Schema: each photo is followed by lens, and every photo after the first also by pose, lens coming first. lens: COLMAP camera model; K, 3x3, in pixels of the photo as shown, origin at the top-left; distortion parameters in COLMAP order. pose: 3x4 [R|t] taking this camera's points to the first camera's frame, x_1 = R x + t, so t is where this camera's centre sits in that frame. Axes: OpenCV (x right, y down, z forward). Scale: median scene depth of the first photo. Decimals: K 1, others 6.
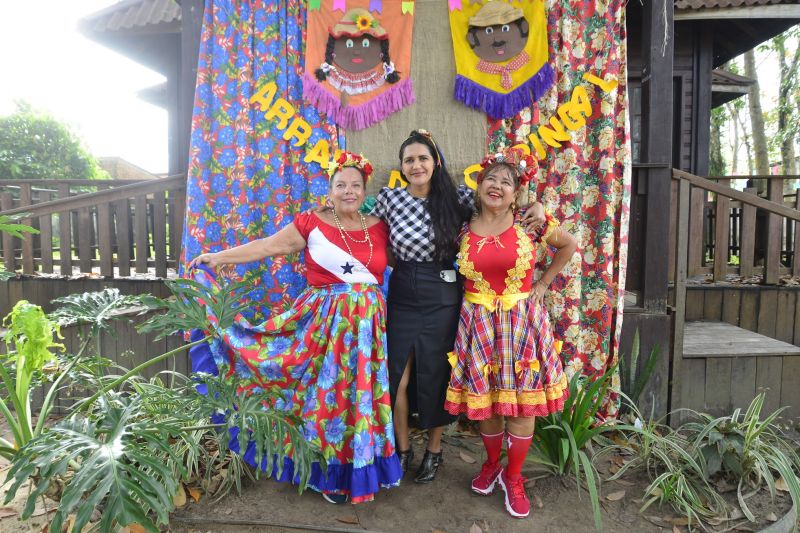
lens RADIAL K [[578.8, 0, 397.7], [0, 578.8, 257.6], [0, 0, 1]] dist [-0.028387, -0.002085]
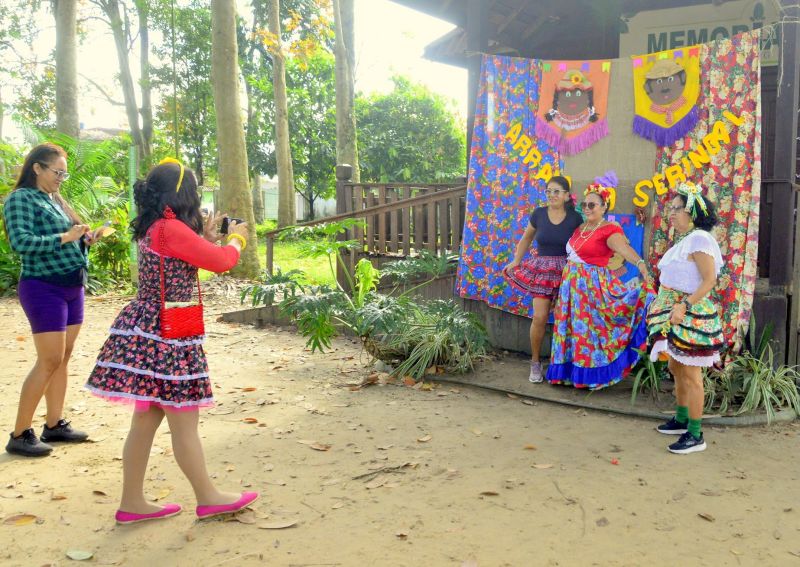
lens RADIAL K [[755.8, 0, 400.0], [0, 755.8, 283.5], [0, 0, 1]] dist [0.000770, -0.273591]
pose [[0.835859, 0.056244, -0.546055, 0.616441], [-0.034921, 0.998171, 0.049358, 0.015631], [0.547832, -0.022187, 0.836294, -0.793512]]
